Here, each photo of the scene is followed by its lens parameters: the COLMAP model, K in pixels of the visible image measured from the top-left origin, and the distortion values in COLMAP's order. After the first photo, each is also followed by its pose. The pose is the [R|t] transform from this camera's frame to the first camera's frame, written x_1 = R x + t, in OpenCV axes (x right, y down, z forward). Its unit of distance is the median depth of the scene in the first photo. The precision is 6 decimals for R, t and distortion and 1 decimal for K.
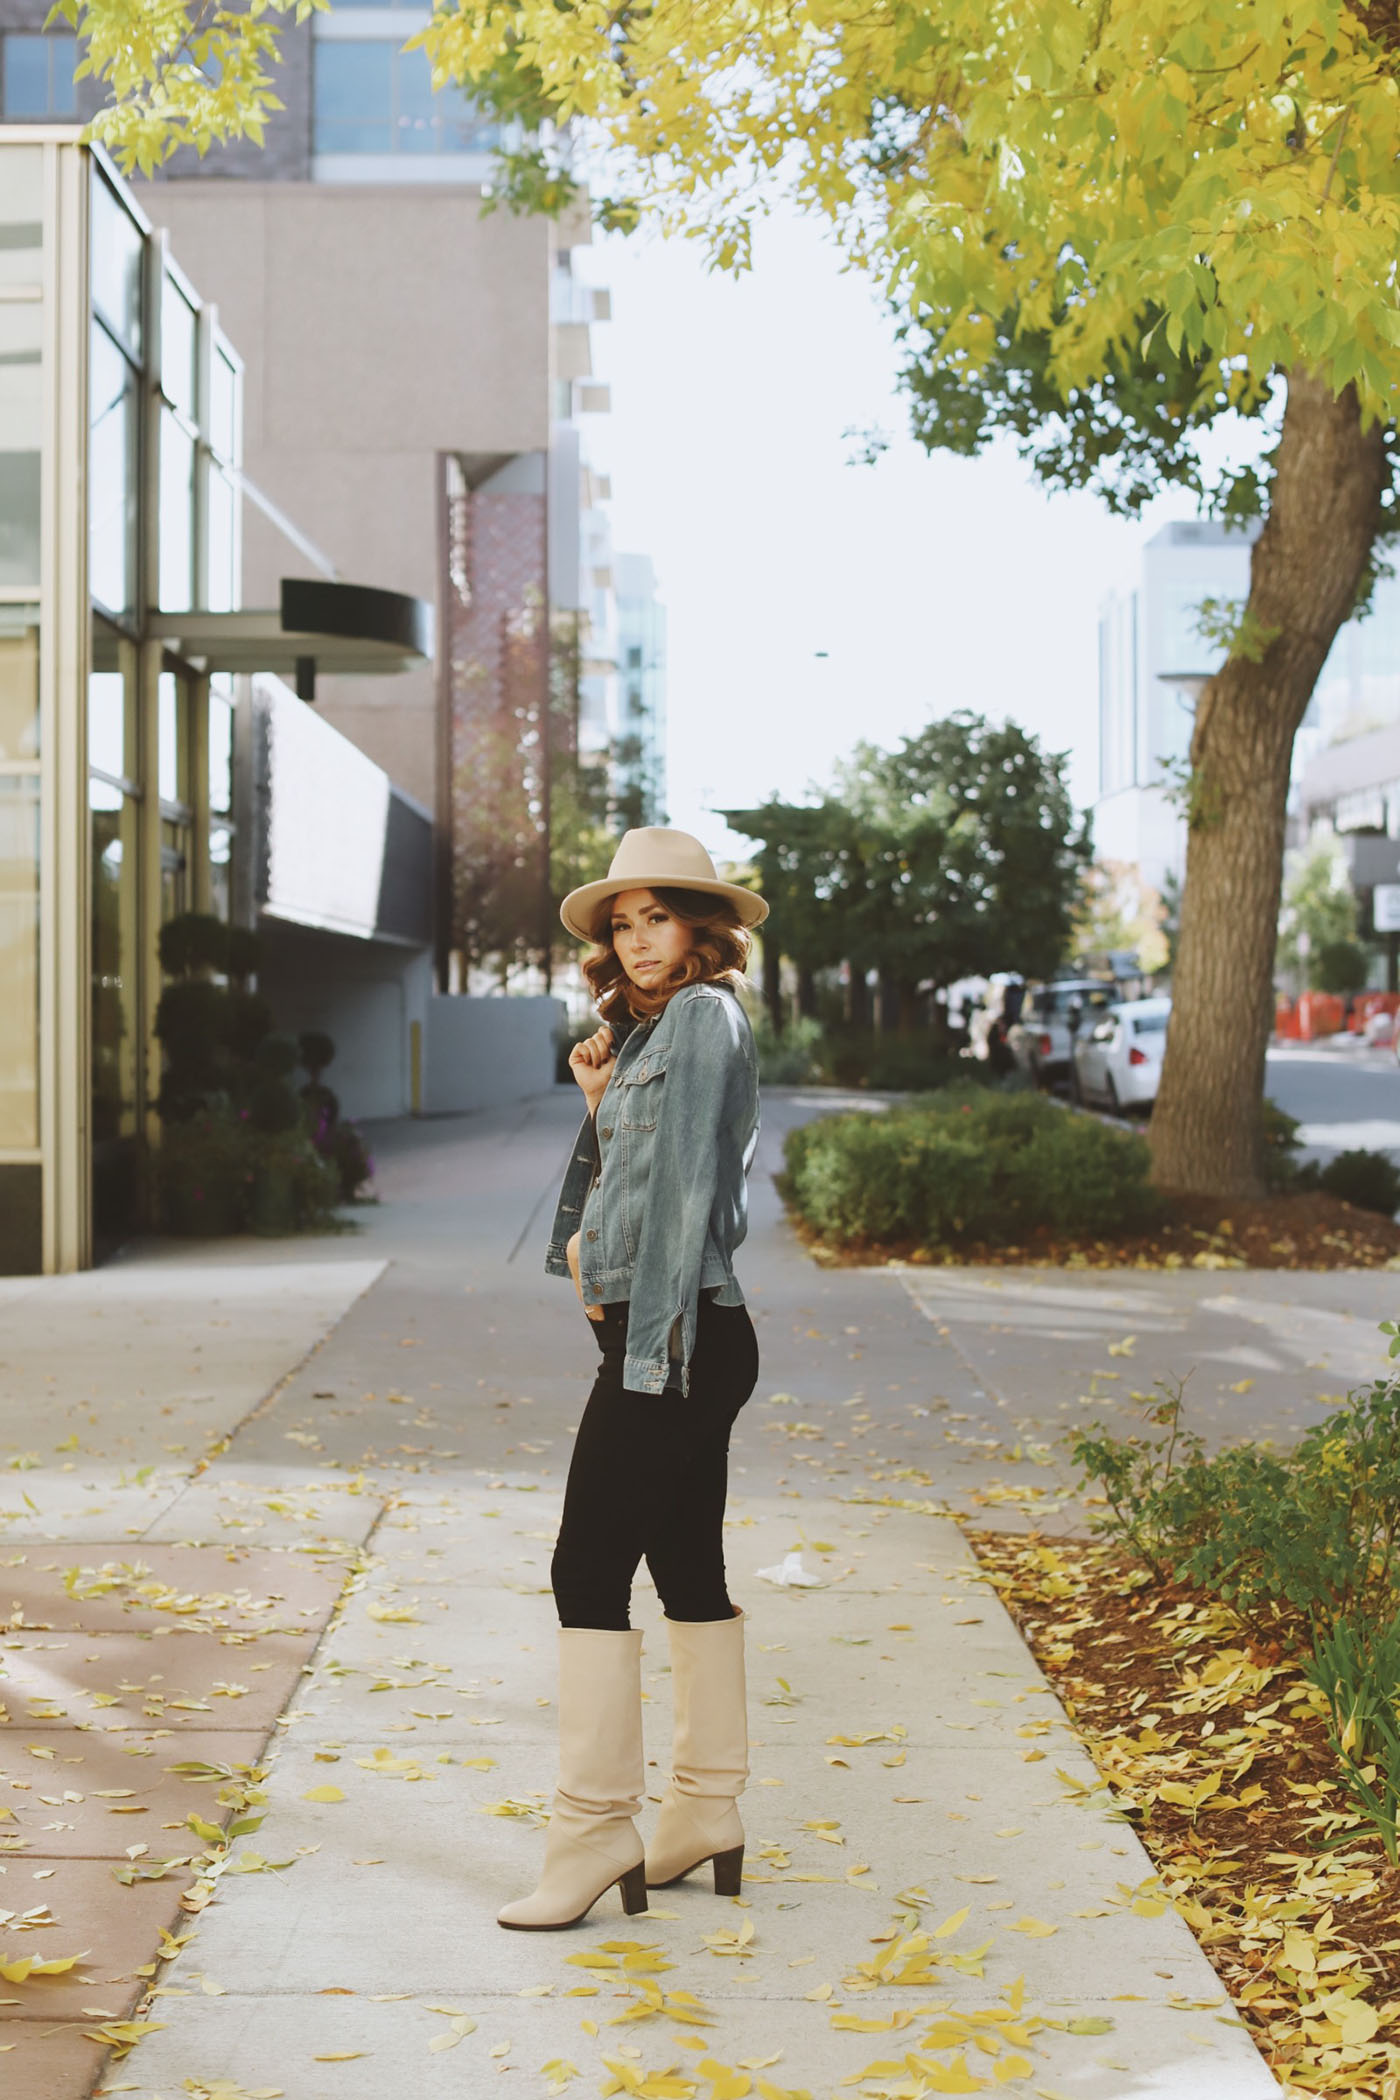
lens RADIAL K [[3399.1, 0, 700.0], [0, 3399.1, 1050.0], [0, 0, 1]] dist [-0.148628, 0.279309]
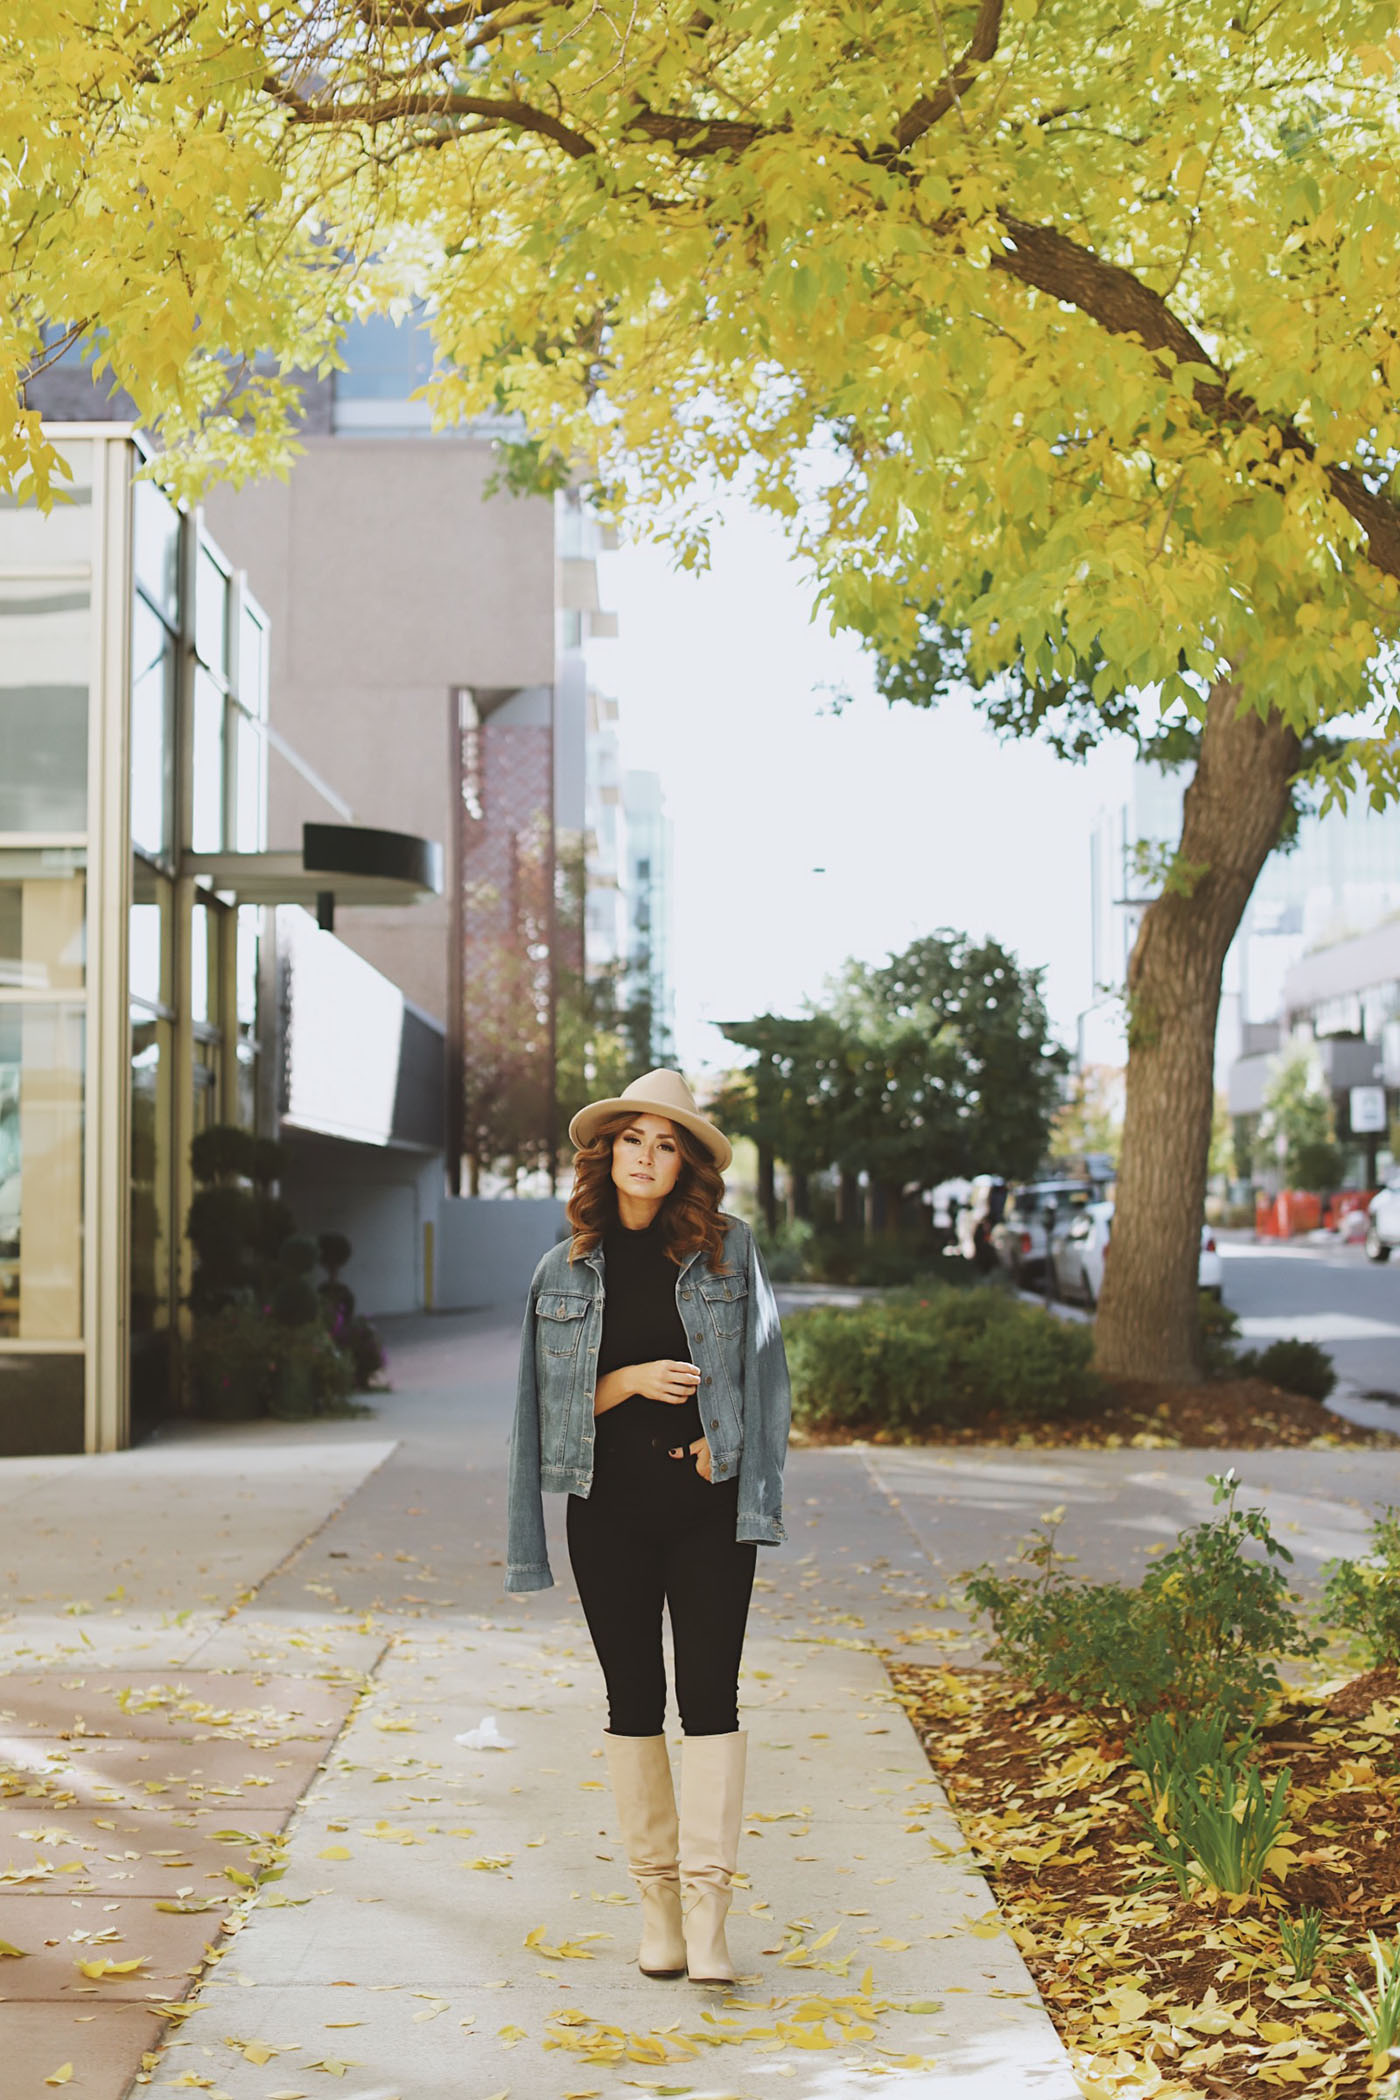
lens RADIAL K [[3297.3, 0, 700.0], [0, 3297.3, 1050.0], [0, 0, 1]] dist [-0.155760, 0.305821]
pose [[0.999995, -0.001909, -0.002387, 0.008205], [0.001763, 0.998194, -0.060051, -0.000594], [0.002498, 0.060047, 0.998192, -0.067513]]
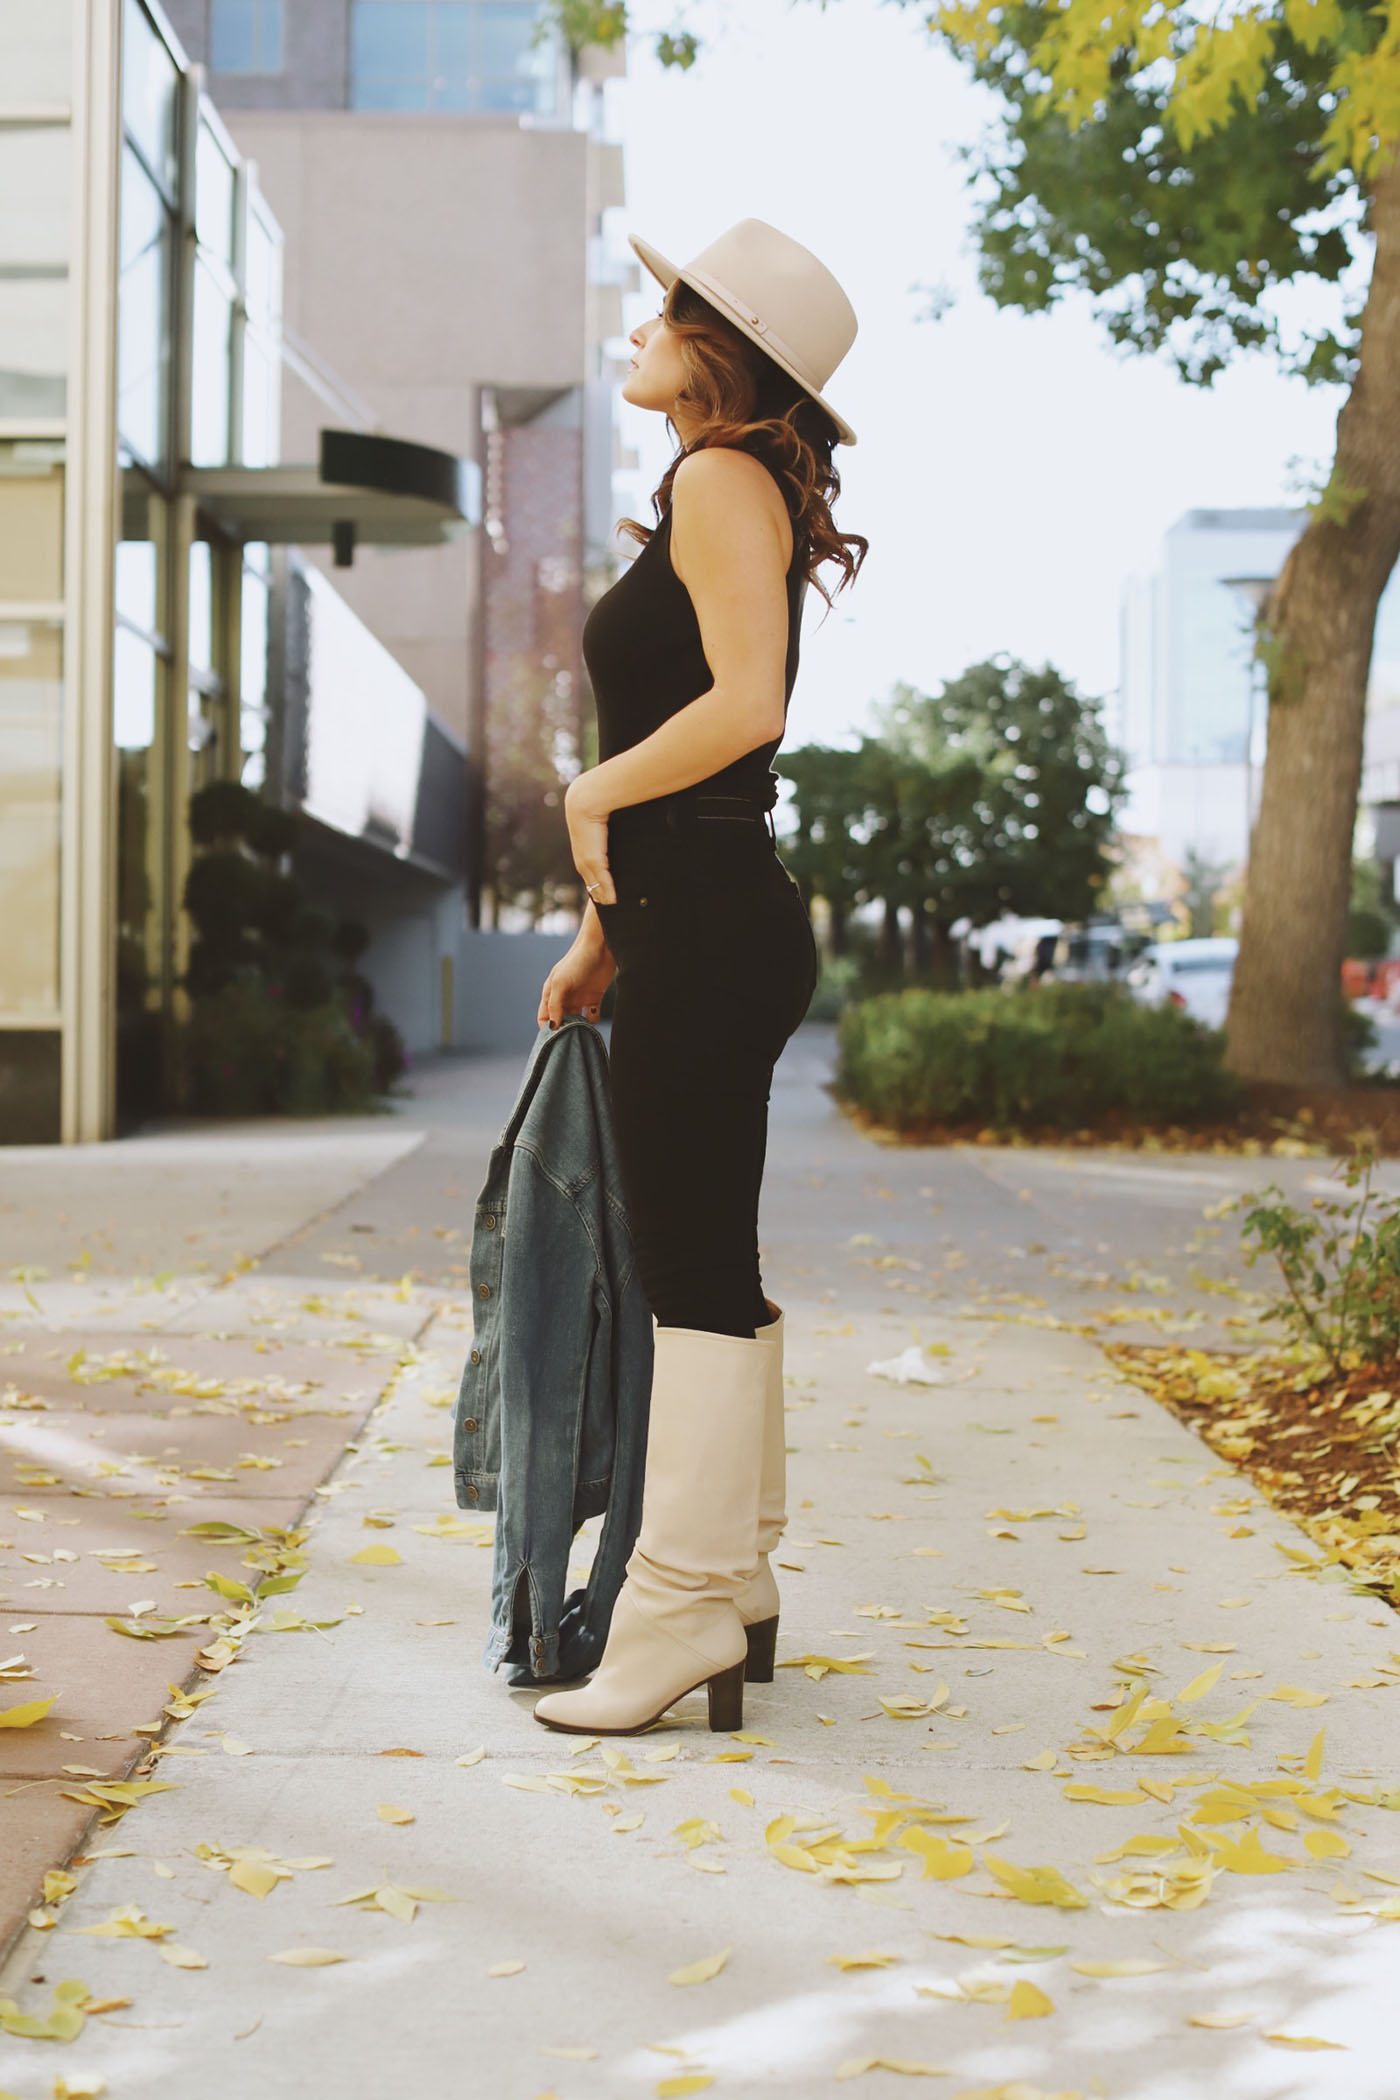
lens RADIAL K [[3335.7, 0, 700.0], [0, 3335.7, 1050.0], [0, 0, 1]] dist [-0.159919, 0.303669]
pose [[0.999943, 0.008942, -0.005860, -0.009585], [-0.008906, 0.999941, 0.006140, 0.029478], [0.005915, -0.006087, 0.999964, 0.065165]]
